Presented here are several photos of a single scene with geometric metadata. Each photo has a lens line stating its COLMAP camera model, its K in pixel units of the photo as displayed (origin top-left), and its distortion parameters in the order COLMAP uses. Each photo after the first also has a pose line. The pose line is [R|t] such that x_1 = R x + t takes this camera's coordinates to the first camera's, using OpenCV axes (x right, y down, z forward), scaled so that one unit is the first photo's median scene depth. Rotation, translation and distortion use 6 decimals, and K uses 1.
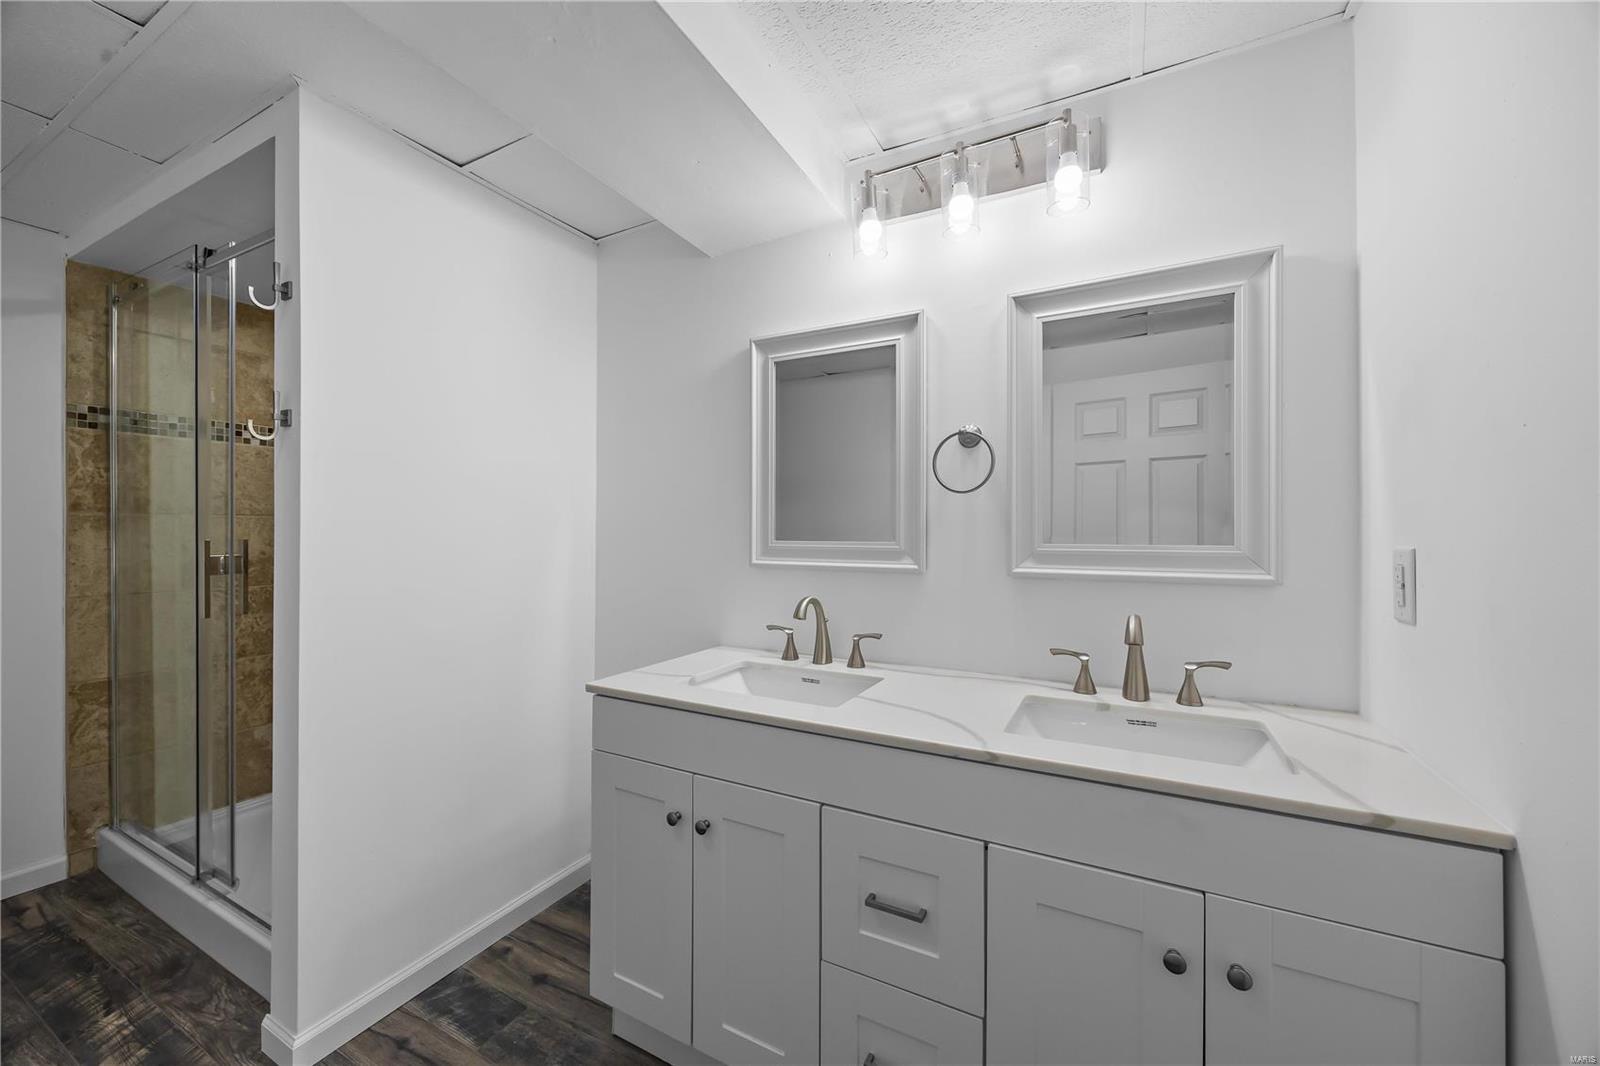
lens RADIAL K [[615.5, 0, 797.9], [0, 615.5, 525.9], [0, 0, 1]] dist [-0.001183, -0.000174]
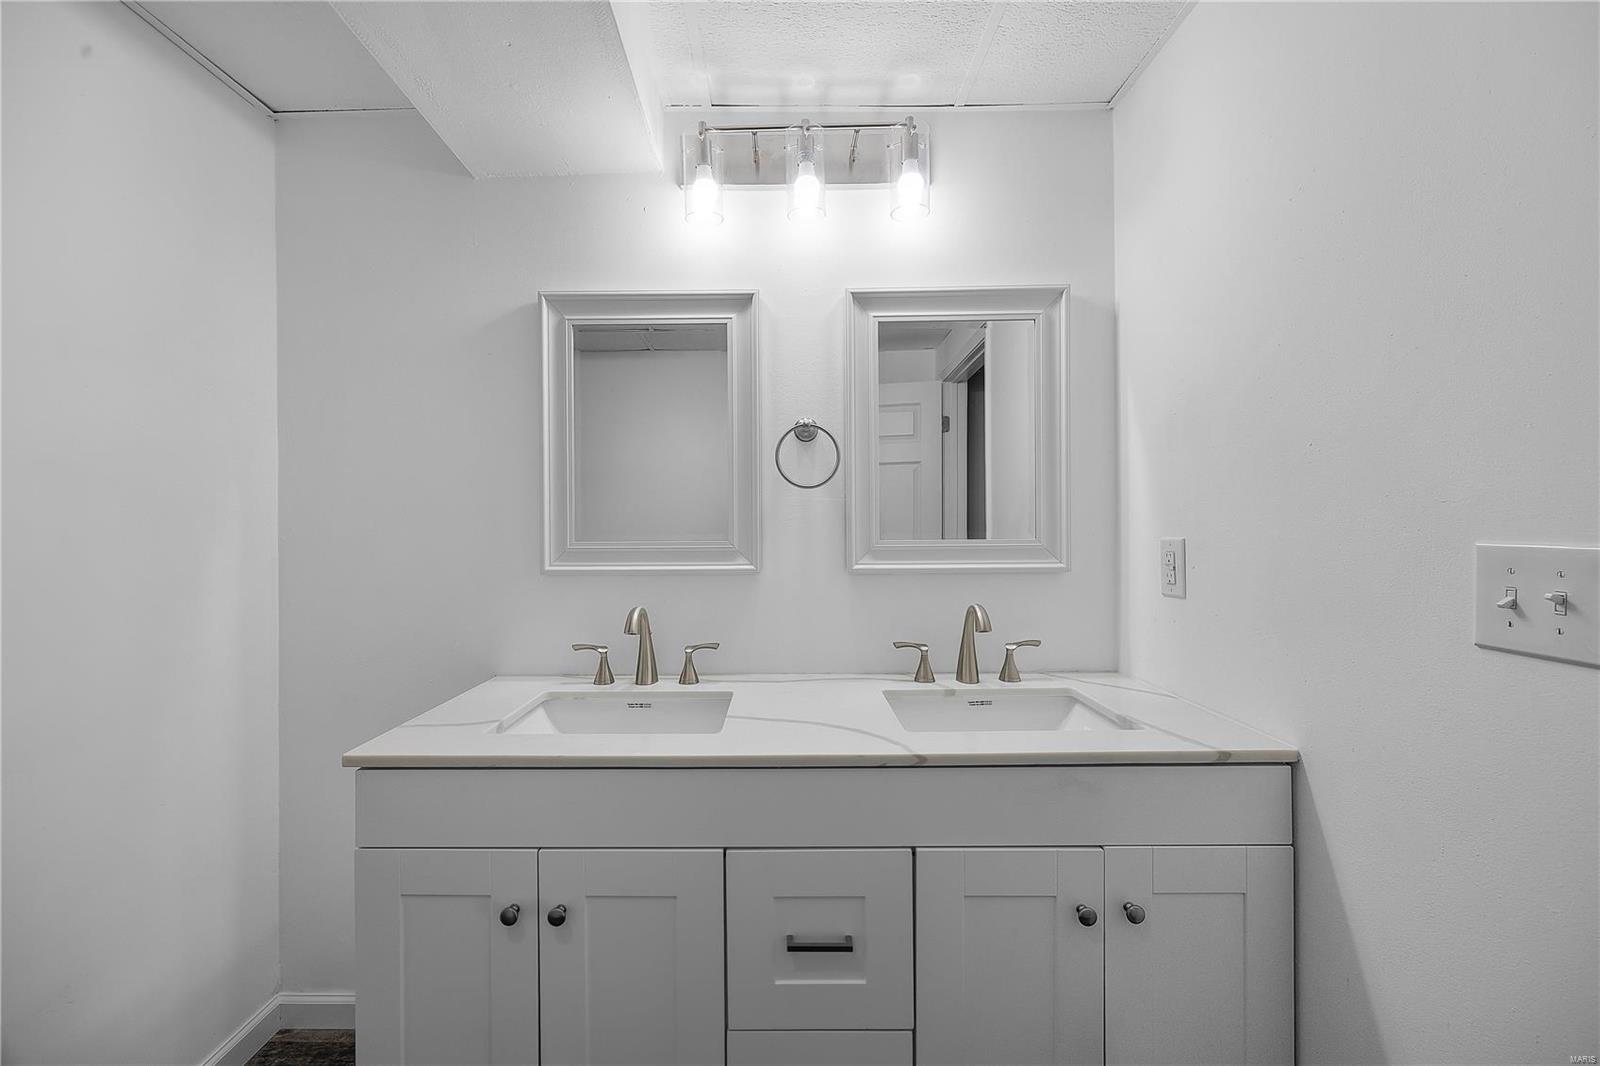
lens RADIAL K [[631.8, 0, 781.1], [0, 631.8, 530.0], [0, 0, 1]] dist [-0.000650, -0.000099]
pose [[0.885070, -0.008253, 0.465385, -0.230378], [0.004906, 0.999953, 0.008403, 0.002793], [-0.465432, -0.005154, 0.885068, 0.149632]]
